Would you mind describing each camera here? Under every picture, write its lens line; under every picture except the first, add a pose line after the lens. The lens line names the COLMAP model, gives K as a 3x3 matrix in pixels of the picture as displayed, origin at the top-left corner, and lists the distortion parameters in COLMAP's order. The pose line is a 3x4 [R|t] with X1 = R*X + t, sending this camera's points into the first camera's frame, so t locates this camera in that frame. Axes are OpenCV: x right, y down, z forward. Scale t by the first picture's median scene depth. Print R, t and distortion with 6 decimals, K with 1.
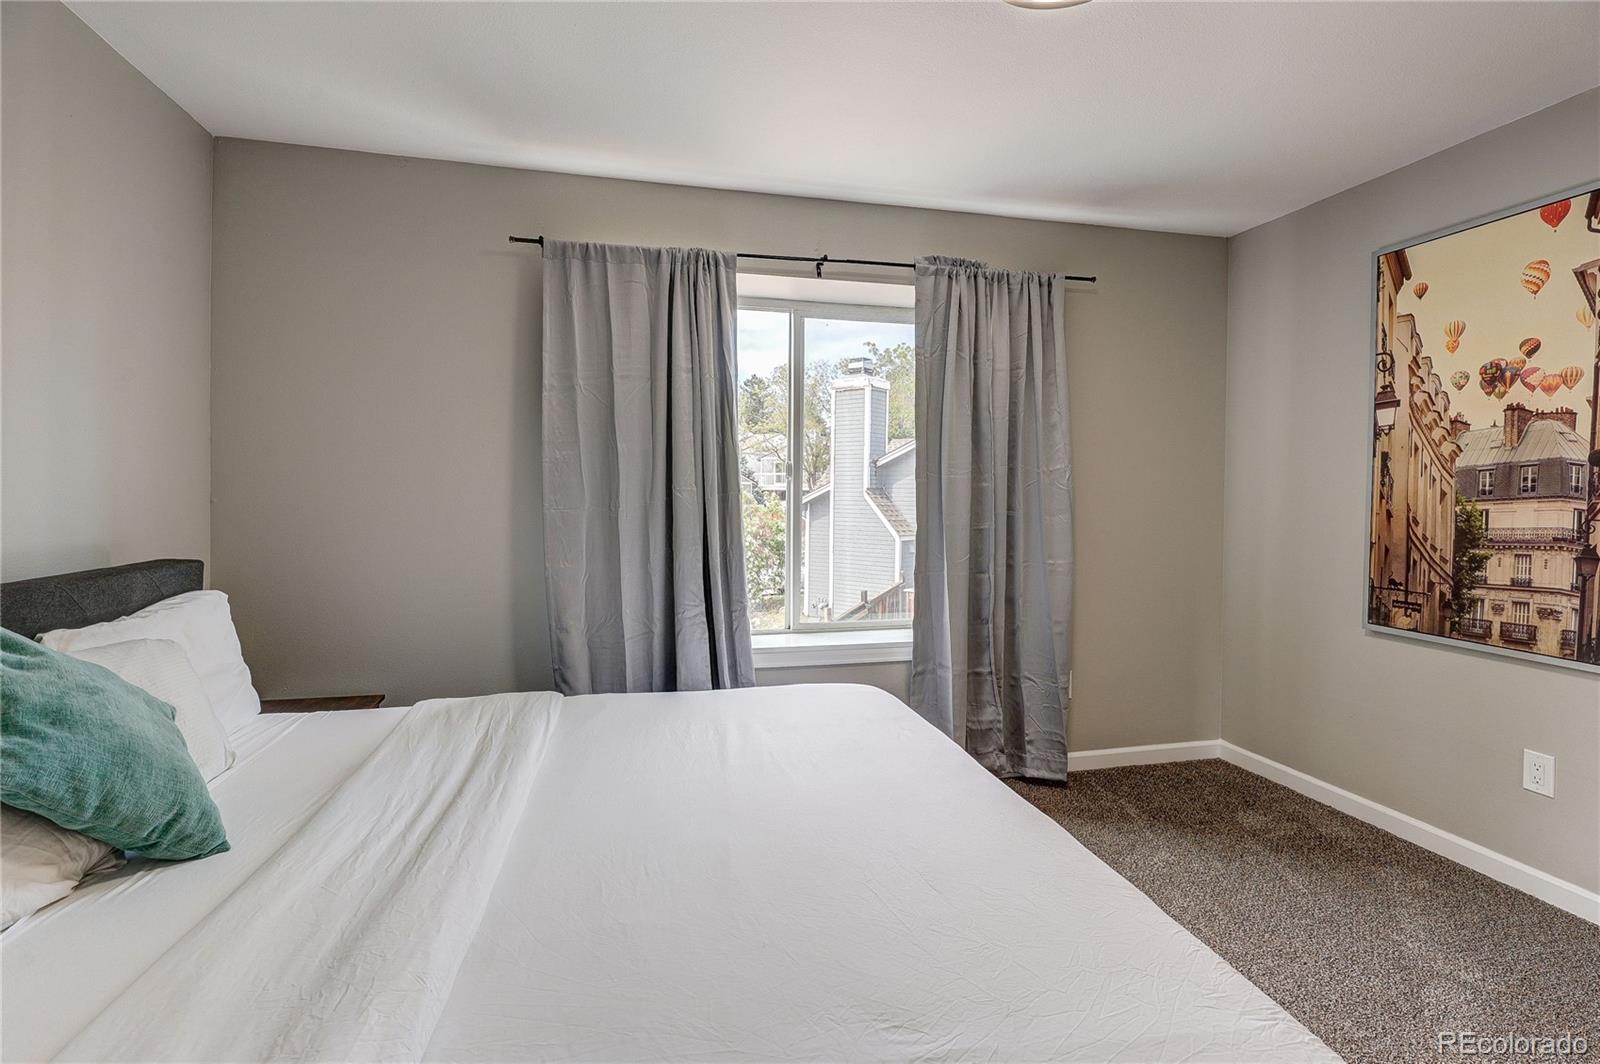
lens RADIAL K [[745.1, 0, 796.8], [0, 745.1, 517.6], [0, 0, 1]] dist [-0.002104, -0.000303]
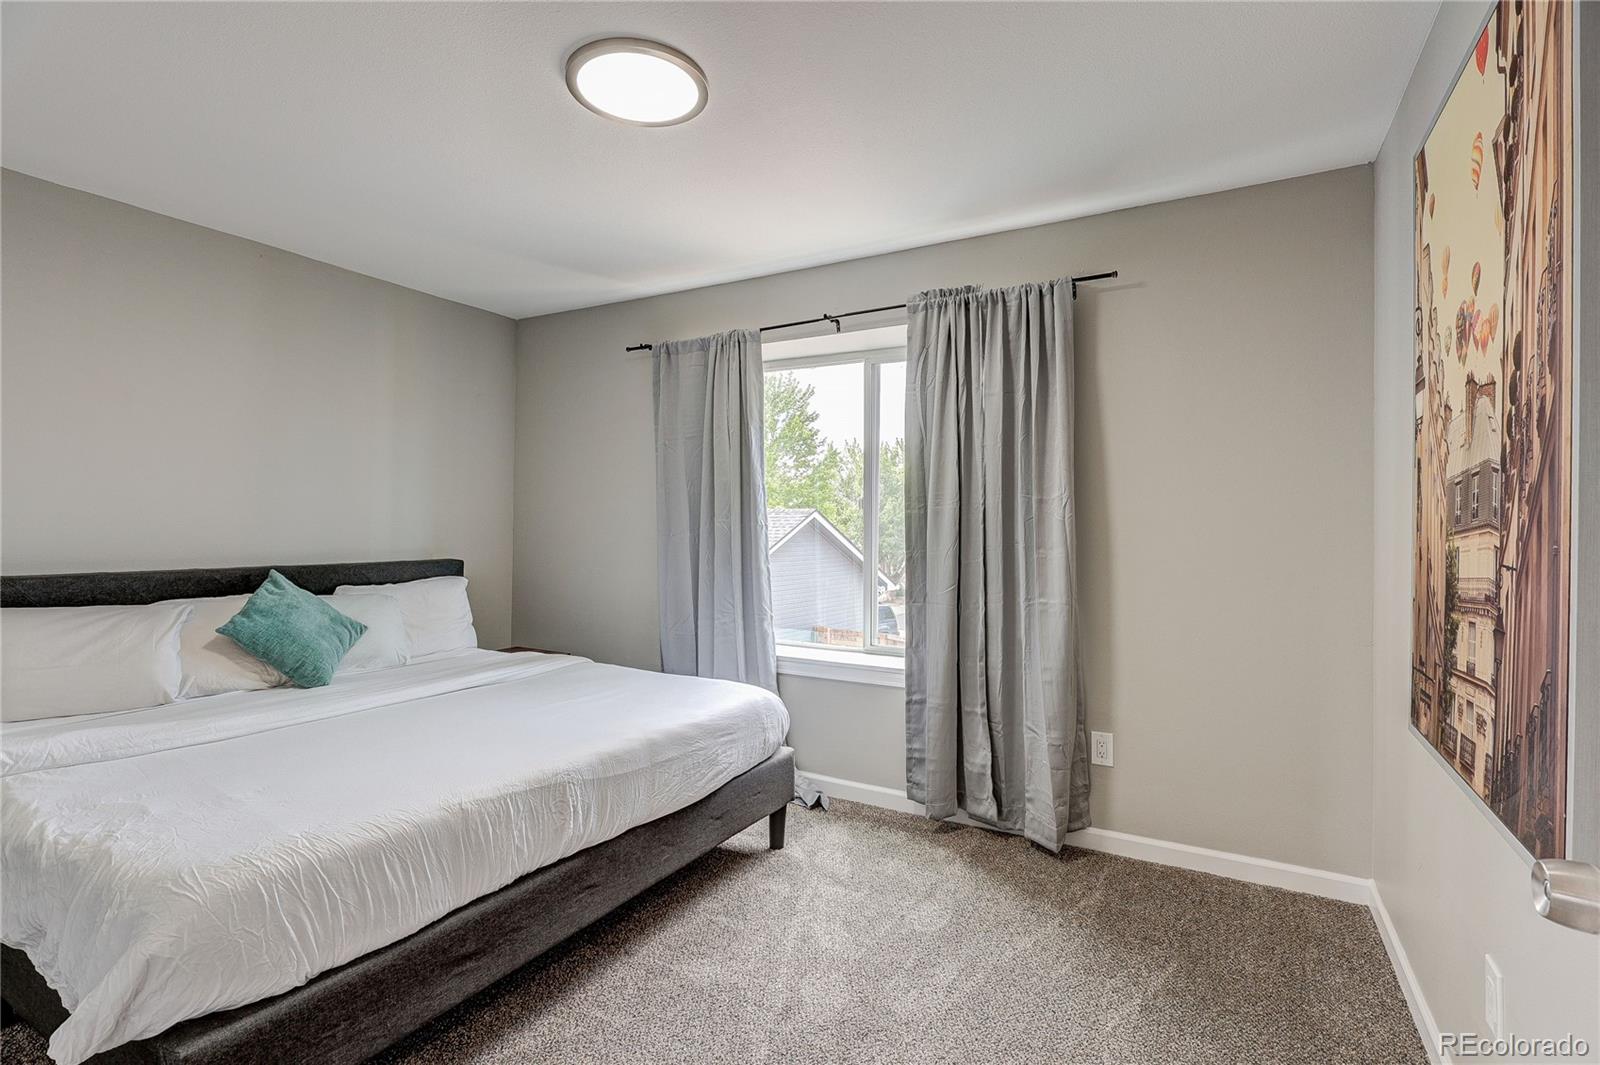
lens RADIAL K [[745.2, 0, 800.0], [0, 745.2, 532.5], [0, 0, 1]] dist [-0.000775, -0.000109]
pose [[0.740160, 0.005701, -0.672407, 0.745783], [-0.025161, 0.999499, -0.019221, 0.002135], [0.671960, 0.031145, 0.739932, 0.142039]]
